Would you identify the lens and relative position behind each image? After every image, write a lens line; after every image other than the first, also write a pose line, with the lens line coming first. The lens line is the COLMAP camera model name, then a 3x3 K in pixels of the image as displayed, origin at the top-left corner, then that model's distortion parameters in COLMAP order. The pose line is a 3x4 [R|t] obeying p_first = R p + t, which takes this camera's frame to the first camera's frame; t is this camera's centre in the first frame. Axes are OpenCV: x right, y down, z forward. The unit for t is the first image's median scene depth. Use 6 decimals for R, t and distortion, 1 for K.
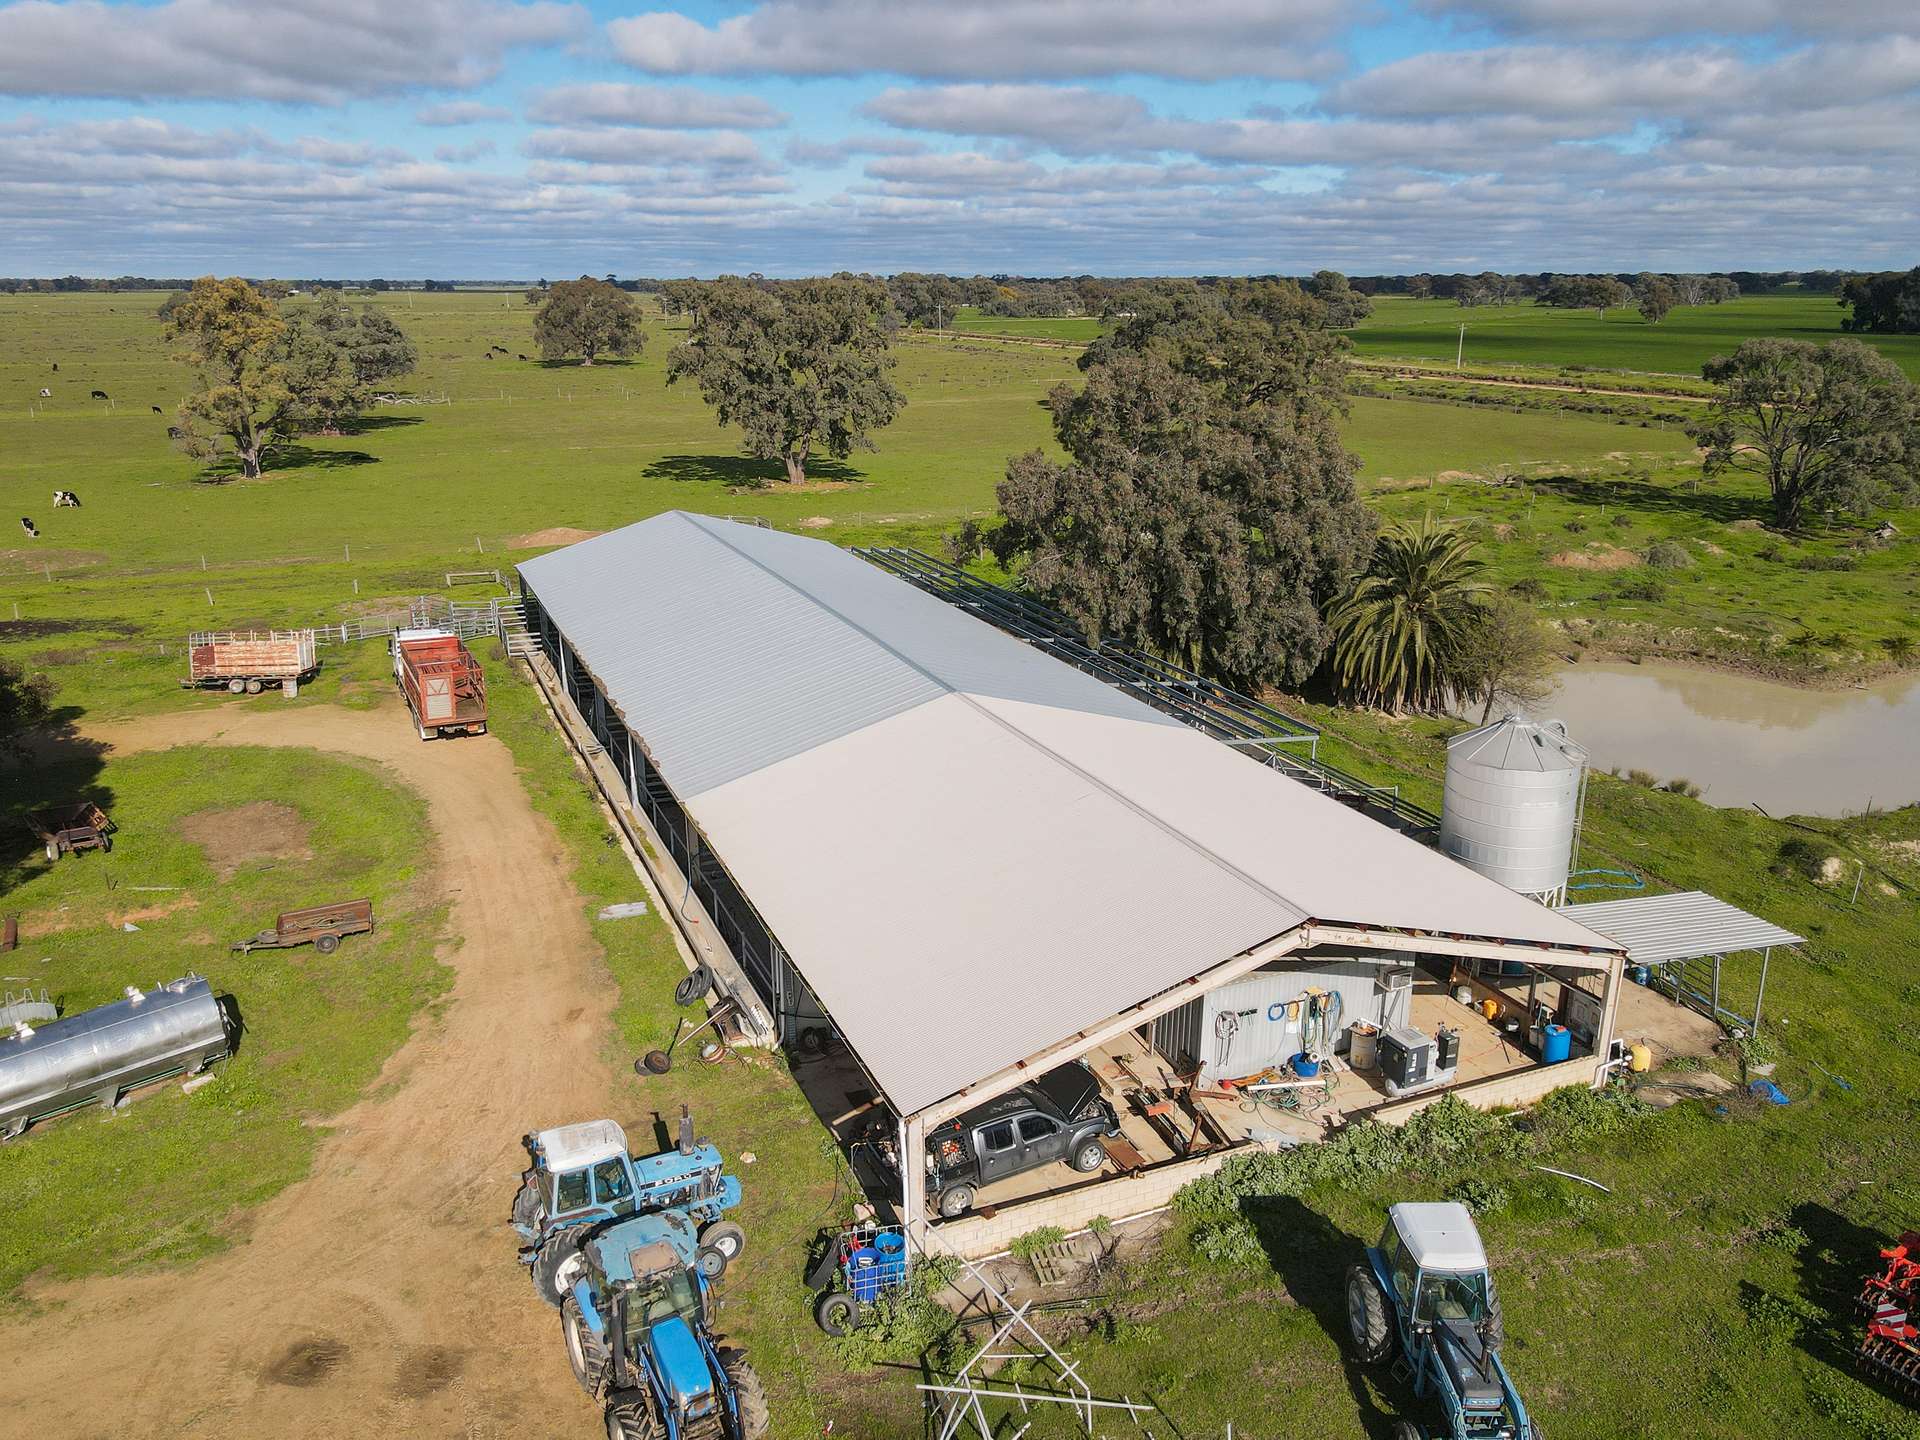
lens RADIAL K [[1410.2, 0, 960.0], [0, 1410.2, 720.0], [0, 0, 1]] dist [0.002729, 0.001533]
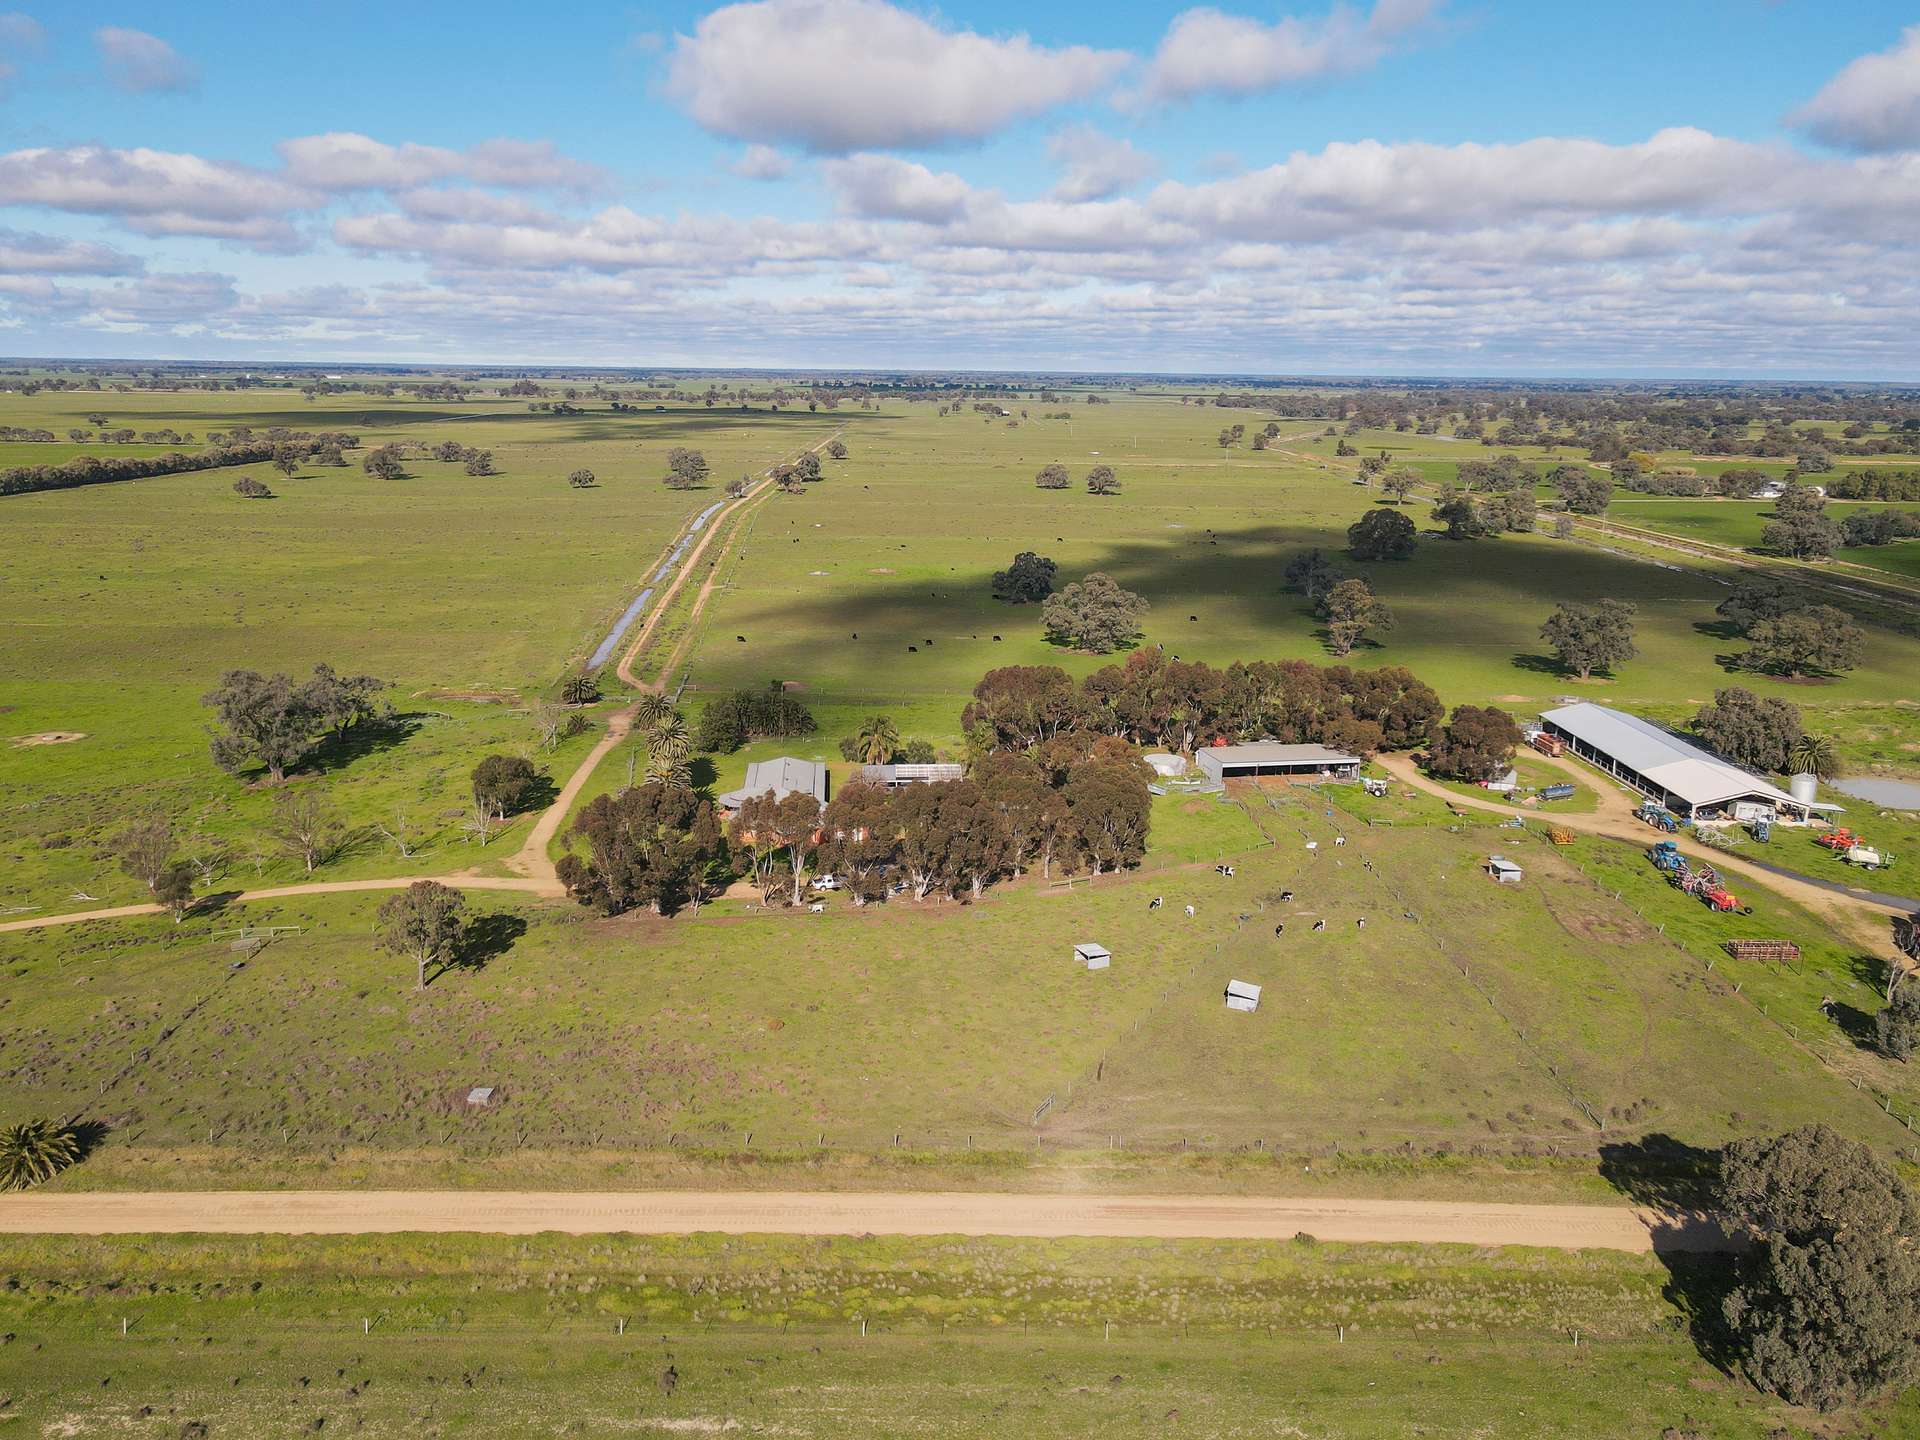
lens RADIAL K [[1410.2, 0, 960.0], [0, 1410.2, 720.0], [0, 0, 1]] dist [0.002729, 0.001533]
pose [[0.921906, 0.110548, -0.371307, -0.451050], [-0.131842, 0.990742, -0.032376, 0.286322], [0.364291, 0.078802, 0.927945, -3.784344]]
